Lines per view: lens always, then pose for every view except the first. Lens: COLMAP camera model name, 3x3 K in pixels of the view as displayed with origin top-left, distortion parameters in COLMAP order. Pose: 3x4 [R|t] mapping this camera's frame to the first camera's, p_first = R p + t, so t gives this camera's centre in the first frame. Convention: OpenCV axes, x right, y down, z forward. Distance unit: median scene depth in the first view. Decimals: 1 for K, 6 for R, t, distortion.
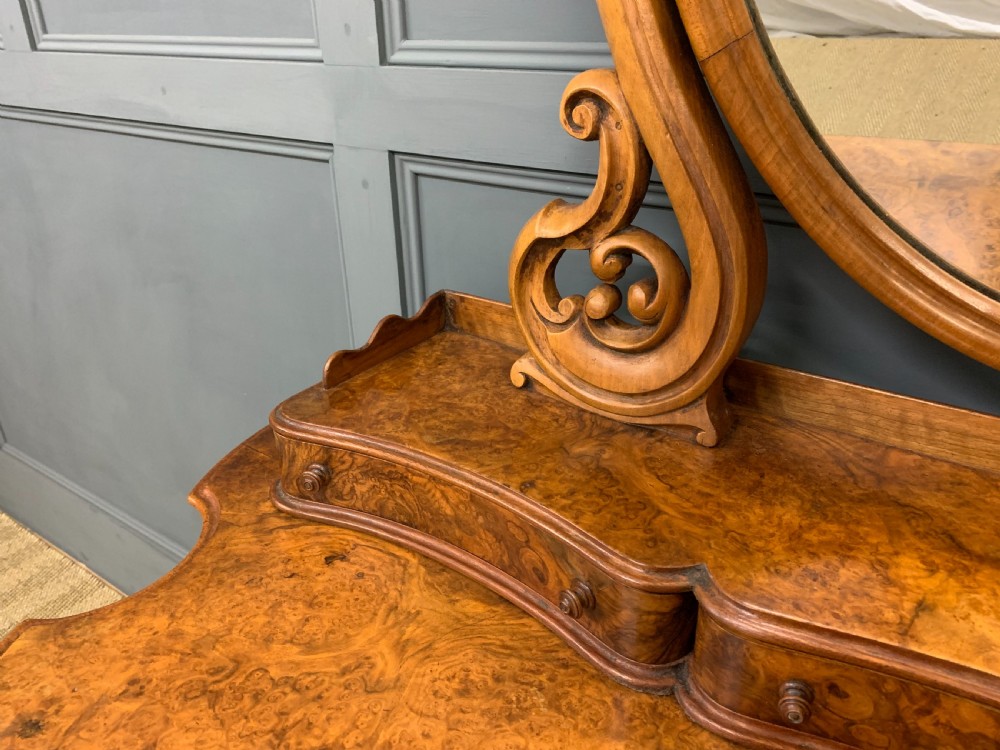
lens RADIAL K [[777.0, 0, 491.5], [0, 777.0, 369.3], [0, 0, 1]] dist [0.073792, -0.115166]
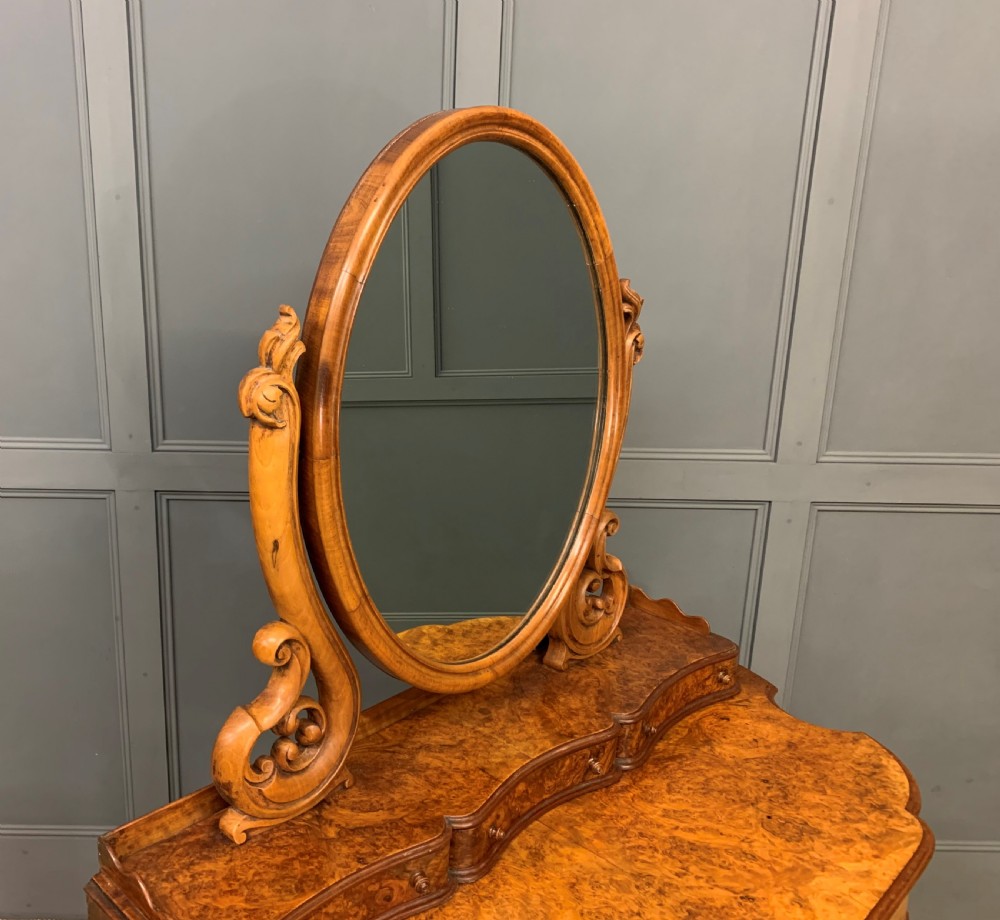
lens RADIAL K [[954.3, 0, 392.1], [0, 954.3, 447.2], [0, 0, 1]] dist [0.023649, -0.022773]
pose [[0.174326, -0.223284, 0.959038, -1.592872], [0.408352, 0.902647, 0.135929, -0.839555], [-0.896024, 0.367929, 0.248533, 0.098671]]
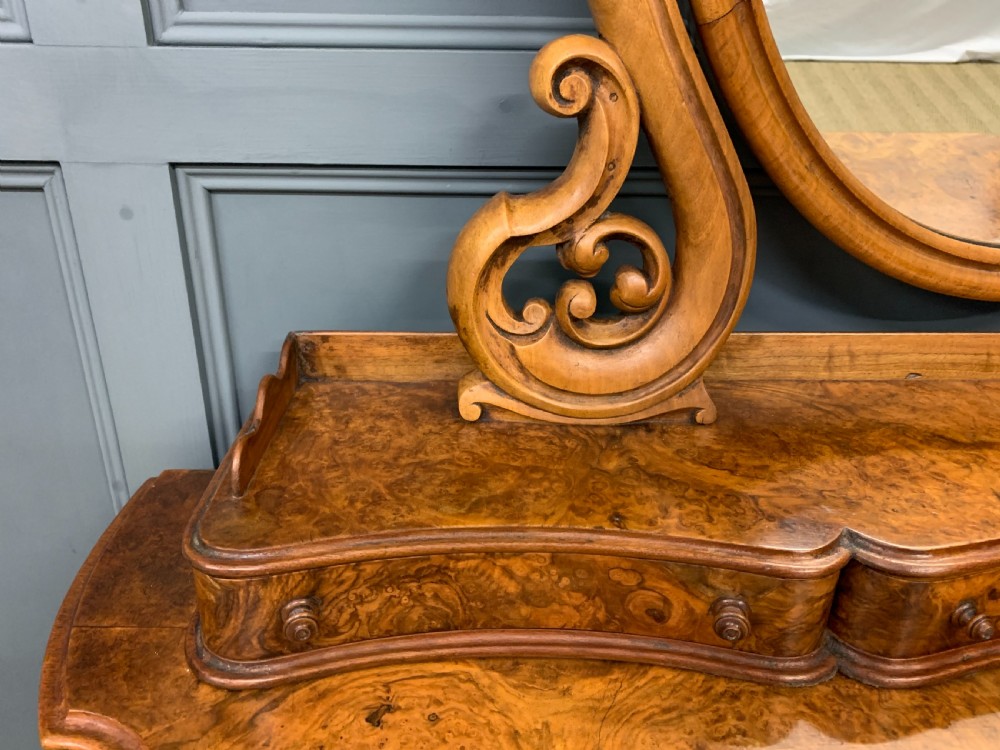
lens RADIAL K [[779.7, 0, 501.1], [0, 779.7, 364.9], [0, 0, 1]] dist [0.009878, -0.001971]
pose [[0.793338, -0.213403, 0.570152, -0.465103], [0.233294, 0.971622, 0.039053, -0.070870], [-0.562307, 0.102031, 0.820610, 0.335143]]
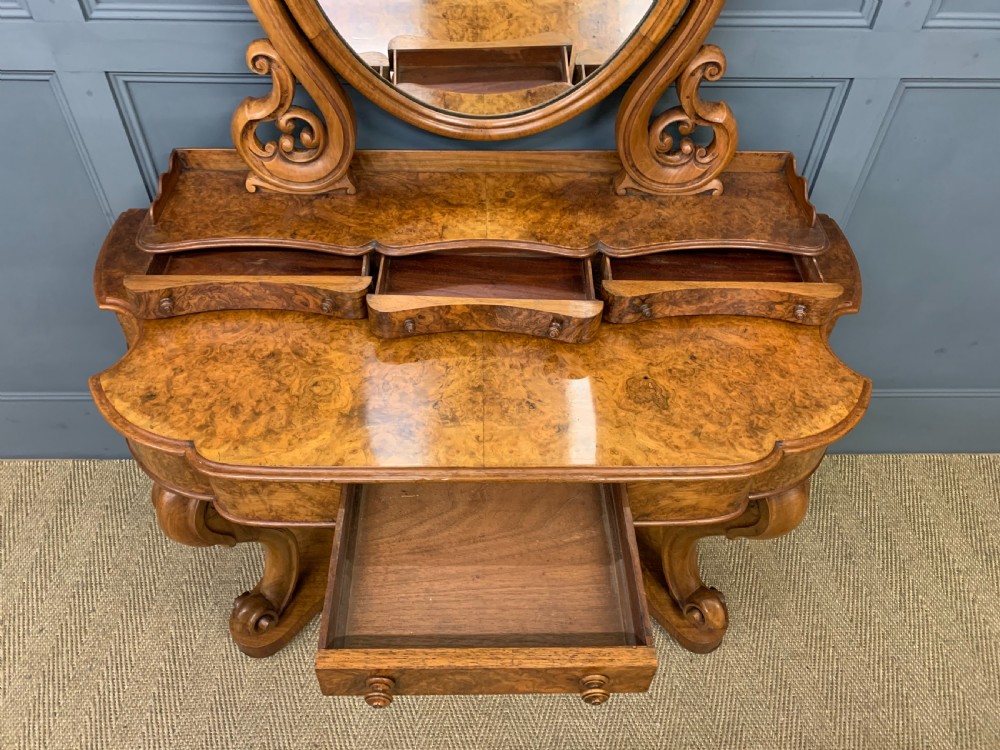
lens RADIAL K [[772.7, 0, 492.9], [0, 772.7, 371.0], [0, 0, 1]] dist [0.040037, -0.045843]
pose [[0.796012, -0.409104, 0.446092, -0.630983], [0.227130, 0.885034, 0.406358, -0.276925], [-0.561050, -0.222145, 0.797418, -1.181609]]
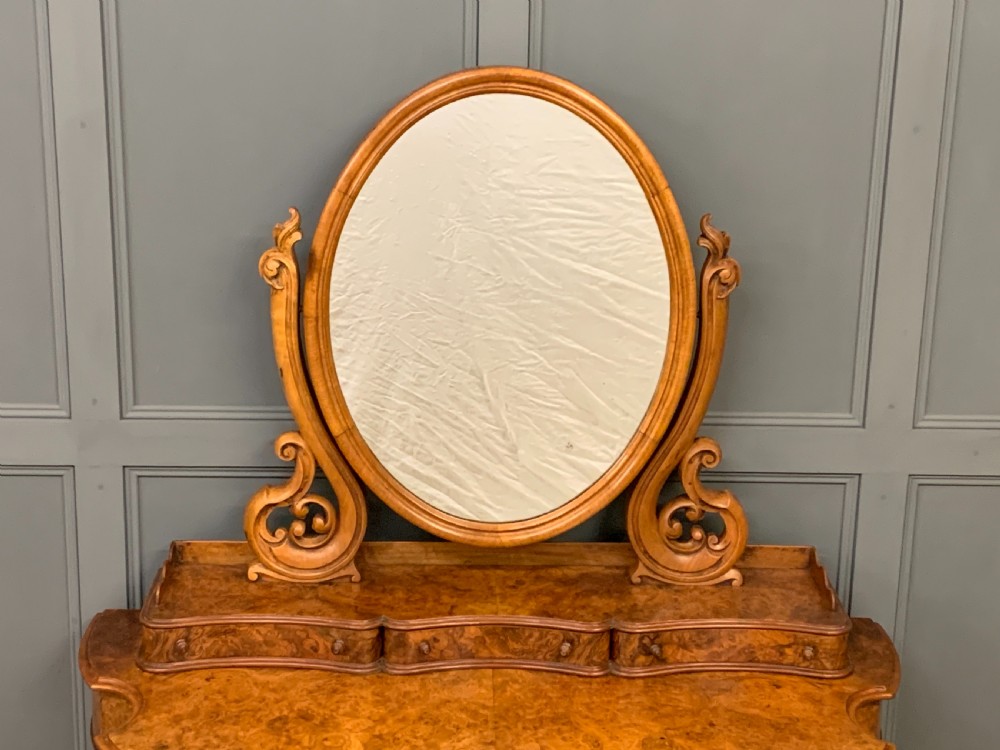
lens RADIAL K [[1702.9, 0, 493.6], [0, 1702.9, 356.3], [0, 0, 1]] dist [0.157219, -0.136888]
pose [[0.792158, -0.130865, 0.596121, -2.229694], [0.227534, 0.969649, -0.089495, -0.001829], [-0.566316, 0.206532, 0.797892, -3.234963]]
